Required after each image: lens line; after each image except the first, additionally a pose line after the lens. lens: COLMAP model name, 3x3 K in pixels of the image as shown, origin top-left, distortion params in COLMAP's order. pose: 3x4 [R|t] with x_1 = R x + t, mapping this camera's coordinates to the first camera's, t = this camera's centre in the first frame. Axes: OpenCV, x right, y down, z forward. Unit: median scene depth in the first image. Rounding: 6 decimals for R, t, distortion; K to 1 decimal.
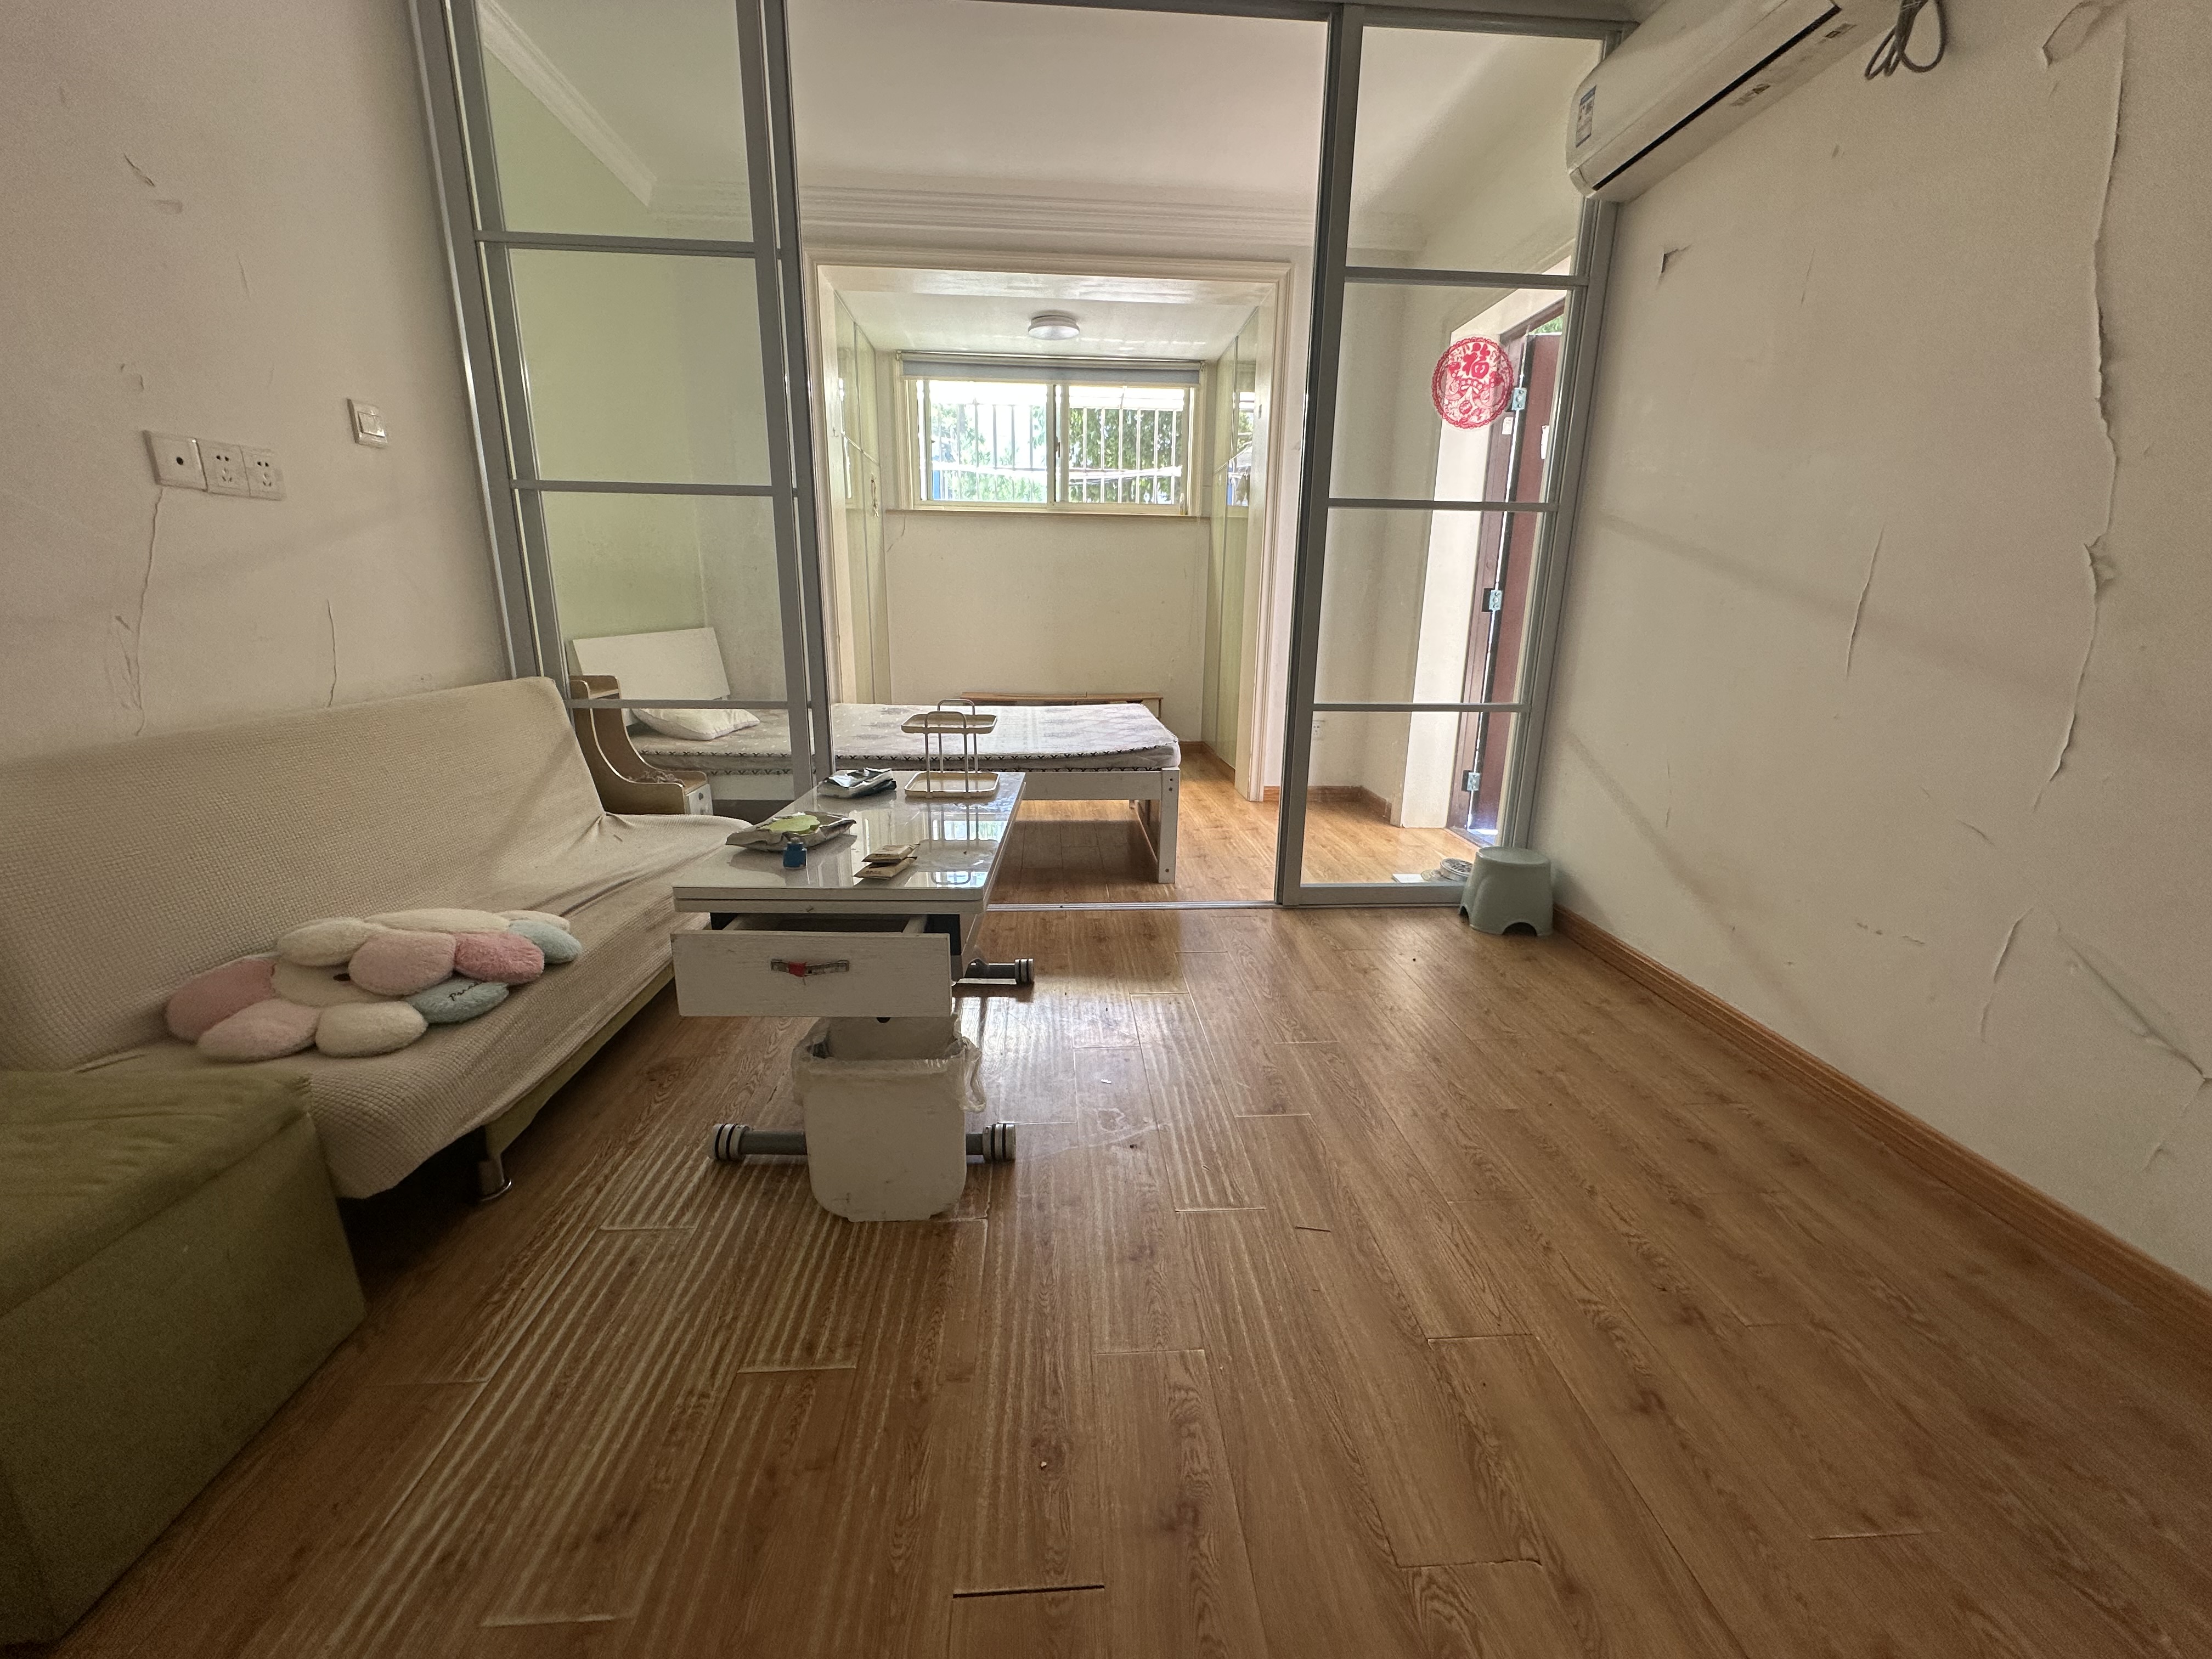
lens RADIAL K [[887.0, 0, 1105.4], [0, 887.0, 831.0], [0, 0, 1]] dist [-0.001066, 0.000062]
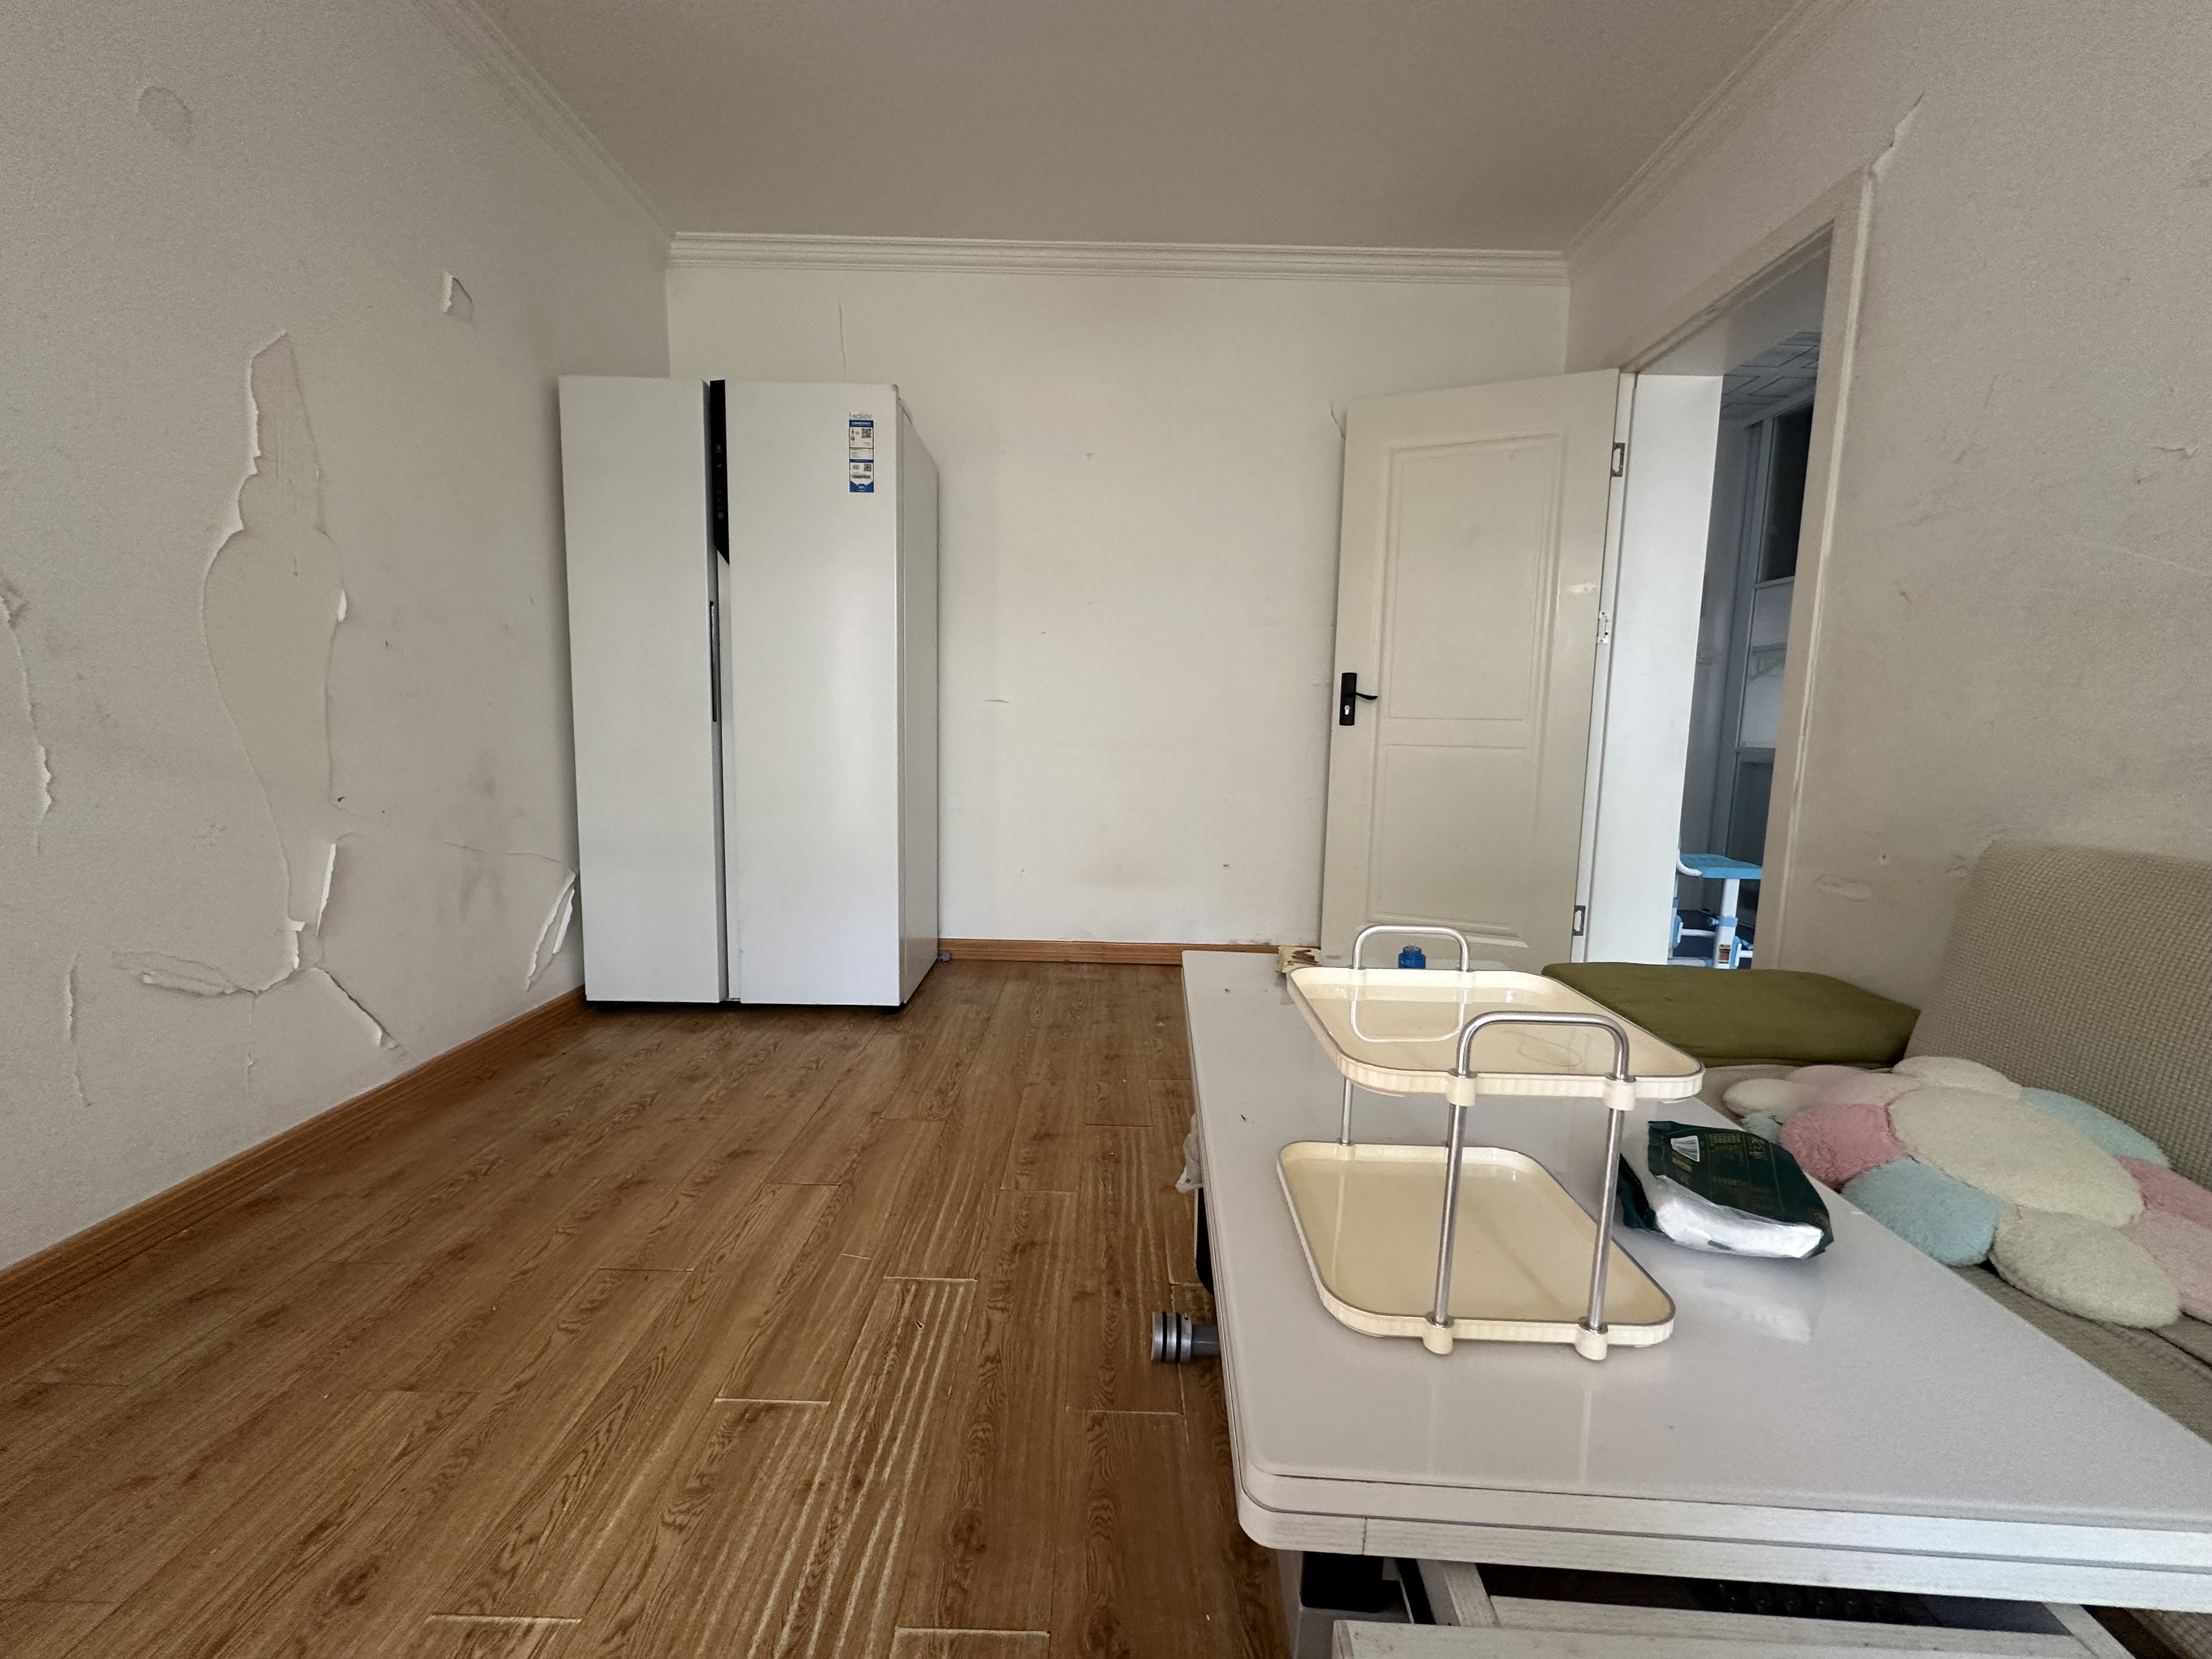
lens RADIAL K [[887.0, 0, 1101.0], [0, 887.0, 824.0], [0, 0, 1]] dist [-0.001066, 0.000062]
pose [[-0.996048, -0.048097, 0.074669, -0.131817], [-0.017527, 0.930594, 0.365632, -0.502564], [-0.087073, 0.362879, -0.927759, 2.157907]]
